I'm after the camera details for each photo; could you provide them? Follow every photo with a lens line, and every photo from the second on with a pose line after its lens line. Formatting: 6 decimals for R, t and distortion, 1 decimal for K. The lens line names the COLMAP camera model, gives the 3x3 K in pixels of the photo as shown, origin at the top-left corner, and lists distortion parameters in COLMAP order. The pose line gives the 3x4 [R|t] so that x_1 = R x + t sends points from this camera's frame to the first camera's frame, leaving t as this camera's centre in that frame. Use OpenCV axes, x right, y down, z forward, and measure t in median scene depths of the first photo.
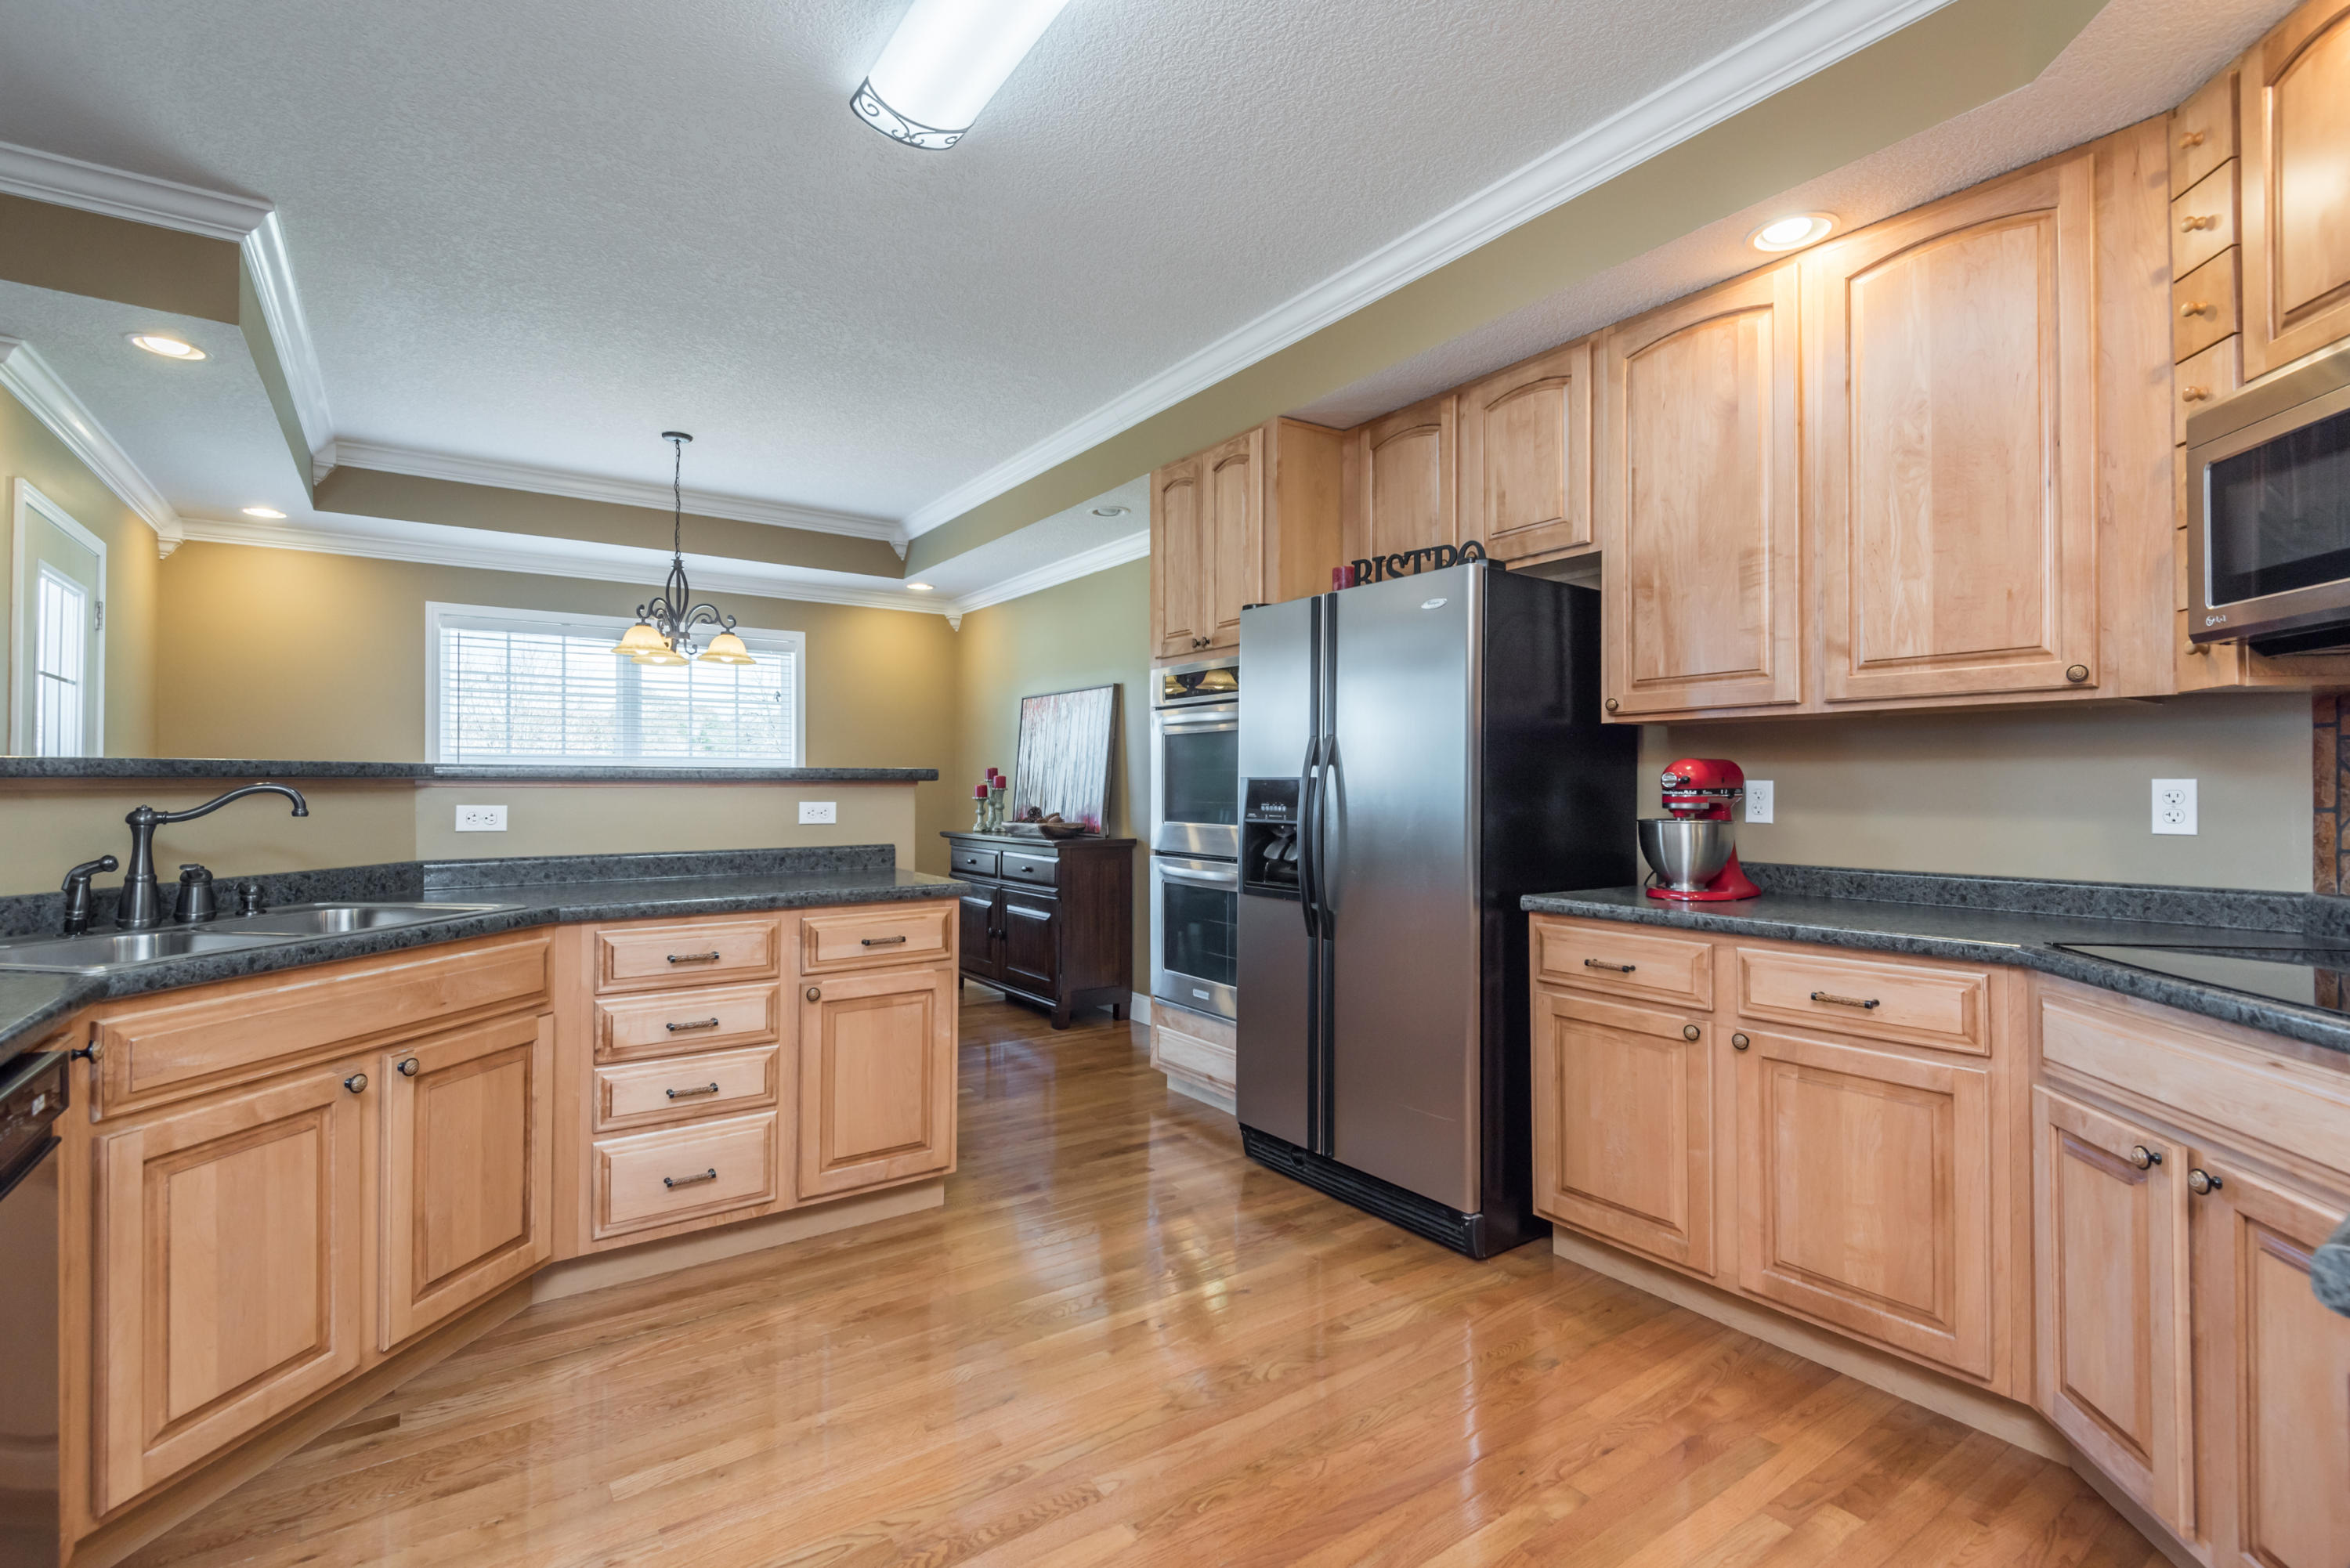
lens RADIAL K [[1072.9, 0, 1176.9], [0, 1072.9, 785.9], [0, 0, 1]] dist [-0.002088, -0.000008]
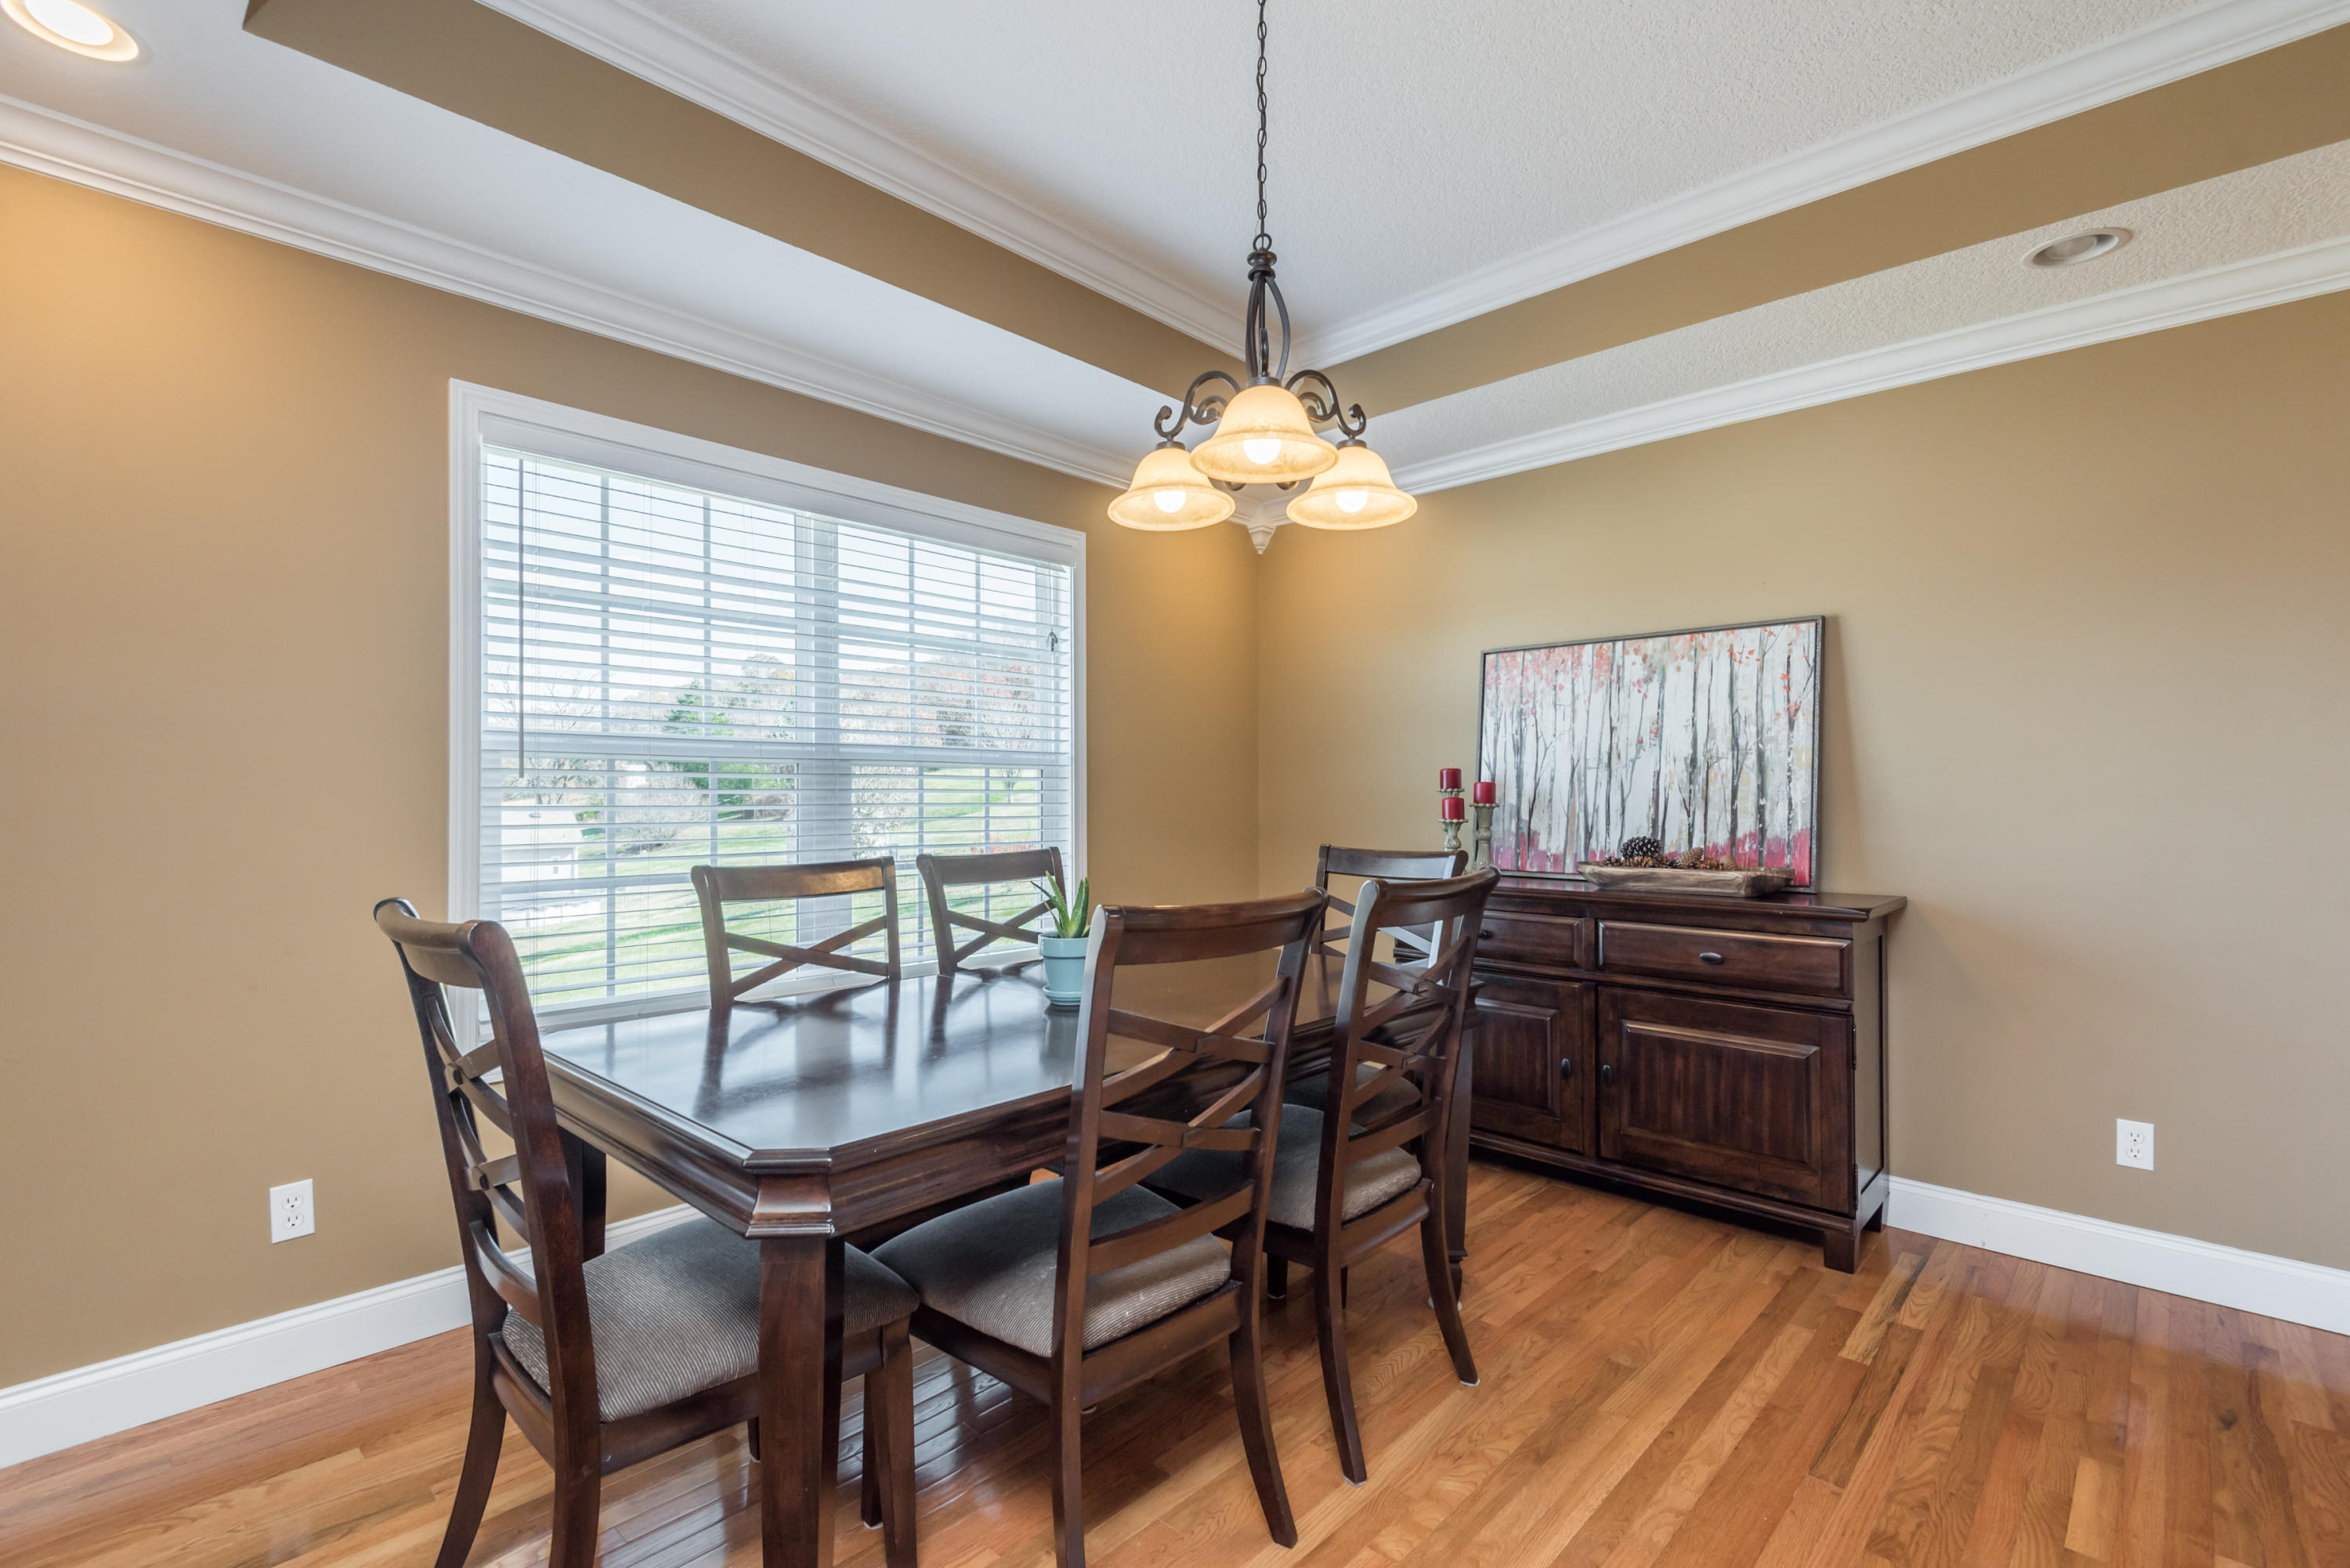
lens RADIAL K [[1072.9, 0, 1172.9], [0, 1072.9, 787.4], [0, 0, 1]] dist [-0.002088, -0.000008]
pose [[0.982178, 0.003988, 0.187912, -0.492052], [-0.002463, 0.999962, -0.008346, -0.001660], [-0.187938, 0.007734, 0.982150, 0.513920]]
